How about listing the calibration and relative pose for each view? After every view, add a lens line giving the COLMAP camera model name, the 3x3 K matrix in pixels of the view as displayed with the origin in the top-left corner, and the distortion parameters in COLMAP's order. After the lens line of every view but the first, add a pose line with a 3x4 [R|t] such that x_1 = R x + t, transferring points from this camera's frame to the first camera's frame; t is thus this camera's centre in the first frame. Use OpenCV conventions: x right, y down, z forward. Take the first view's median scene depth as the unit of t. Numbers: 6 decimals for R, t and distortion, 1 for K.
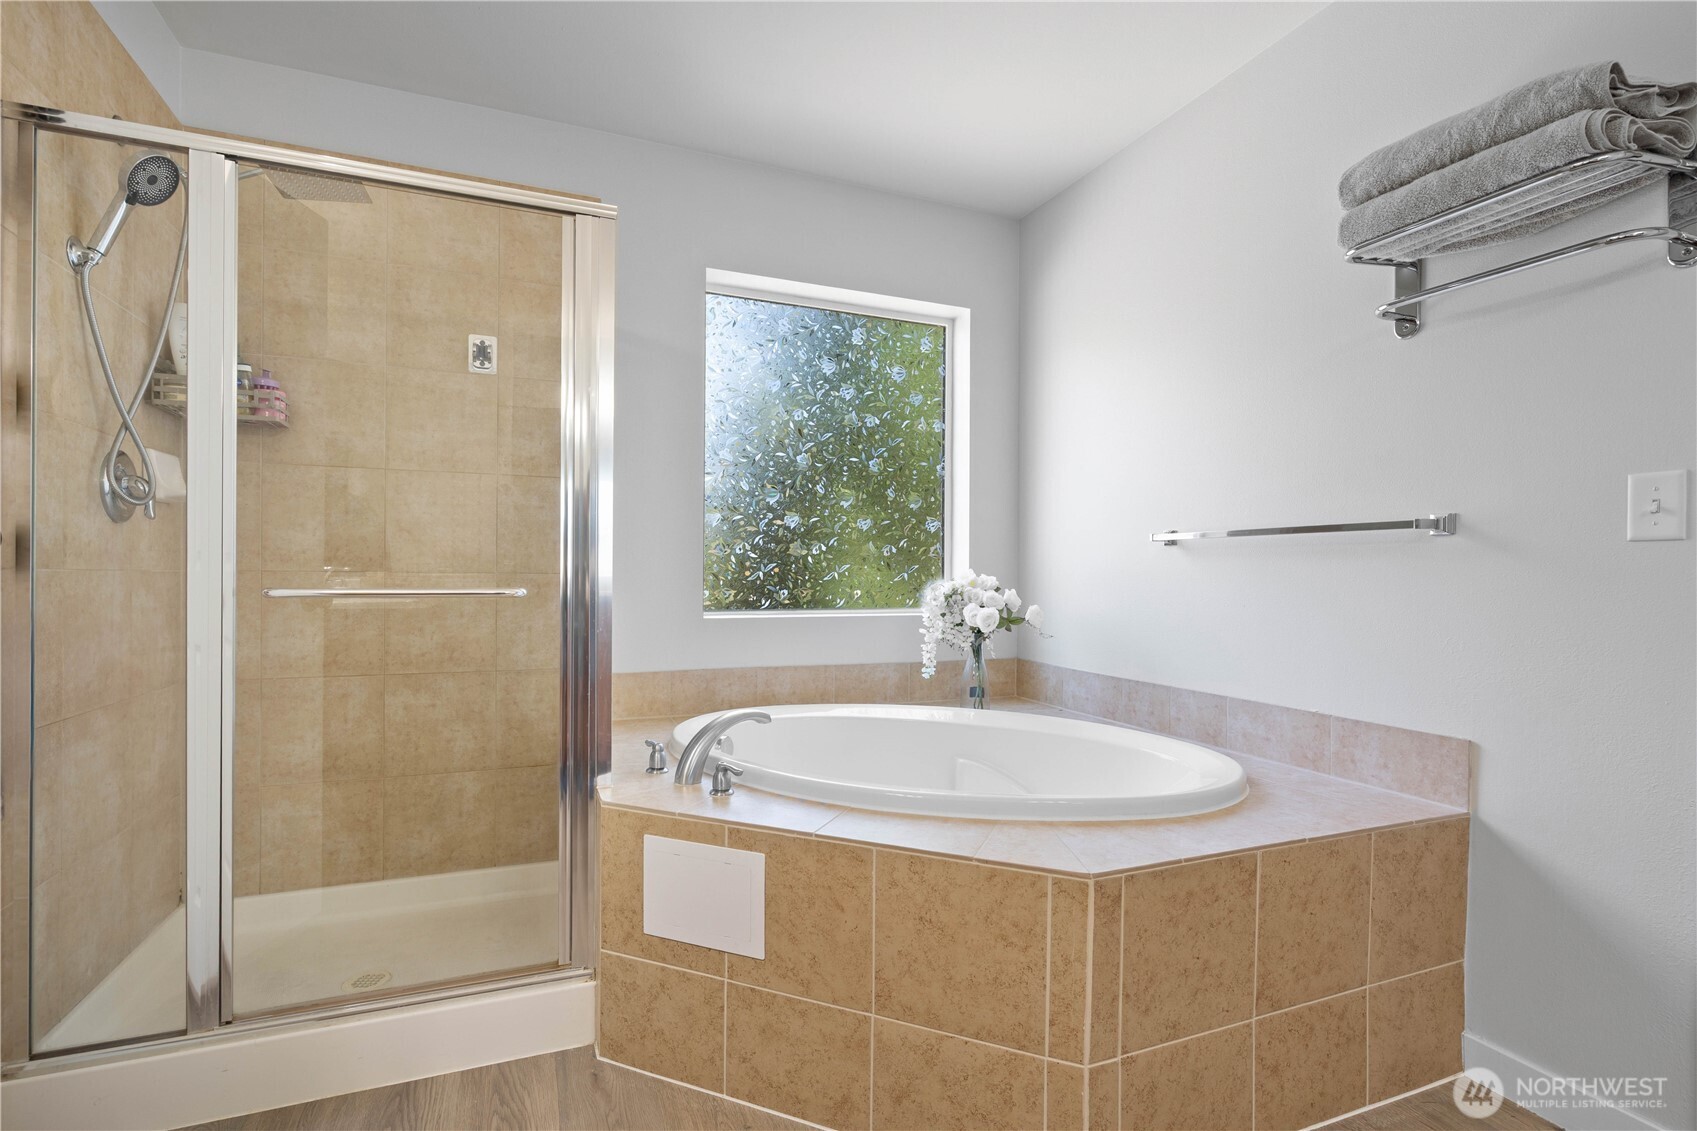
lens RADIAL K [[777.9, 0, 848.0], [0, 777.9, 574.8], [0, 0, 1]] dist [-0.003885, 0.001993]
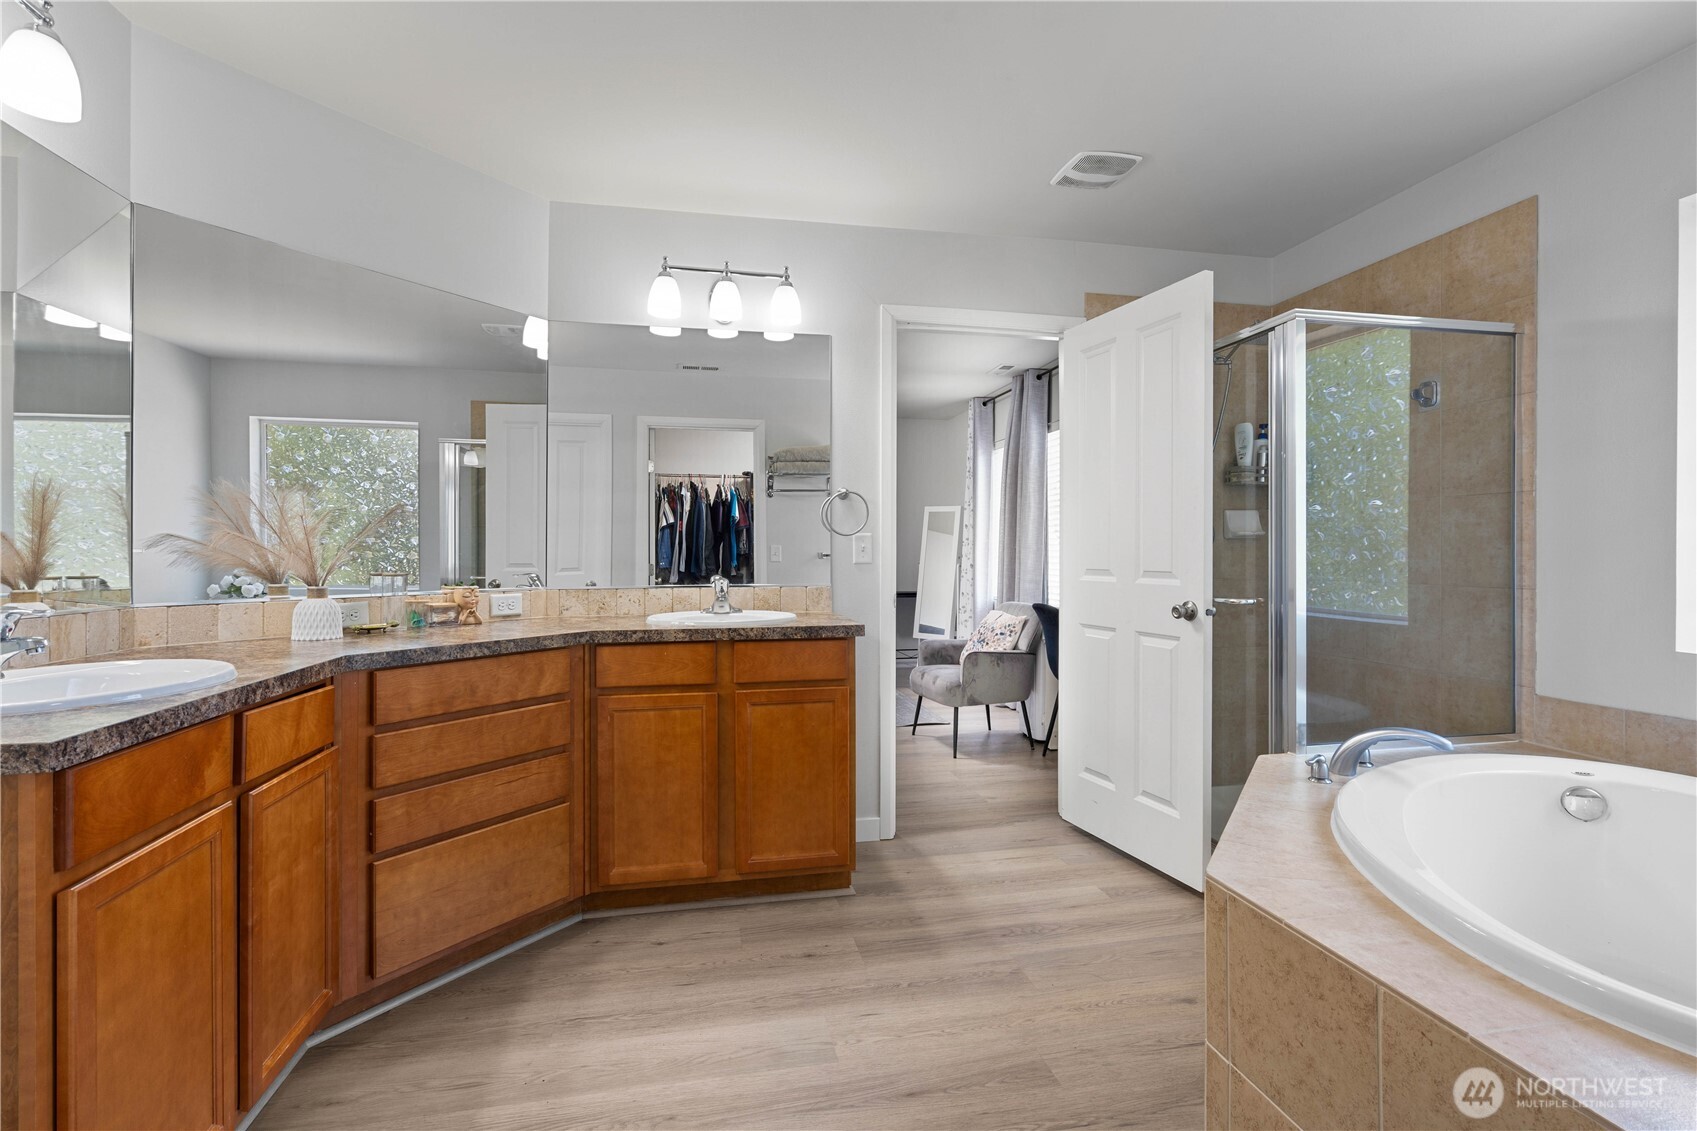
lens RADIAL K [[777.9, 0, 850.0], [0, 777.9, 560.1], [0, 0, 1]] dist [-0.003885, 0.001993]
pose [[-0.172172, 0.001416, -0.985066, 1.350275], [-0.002781, 0.999994, 0.001923, -0.065012], [0.985063, 0.003071, -0.172167, 0.602706]]
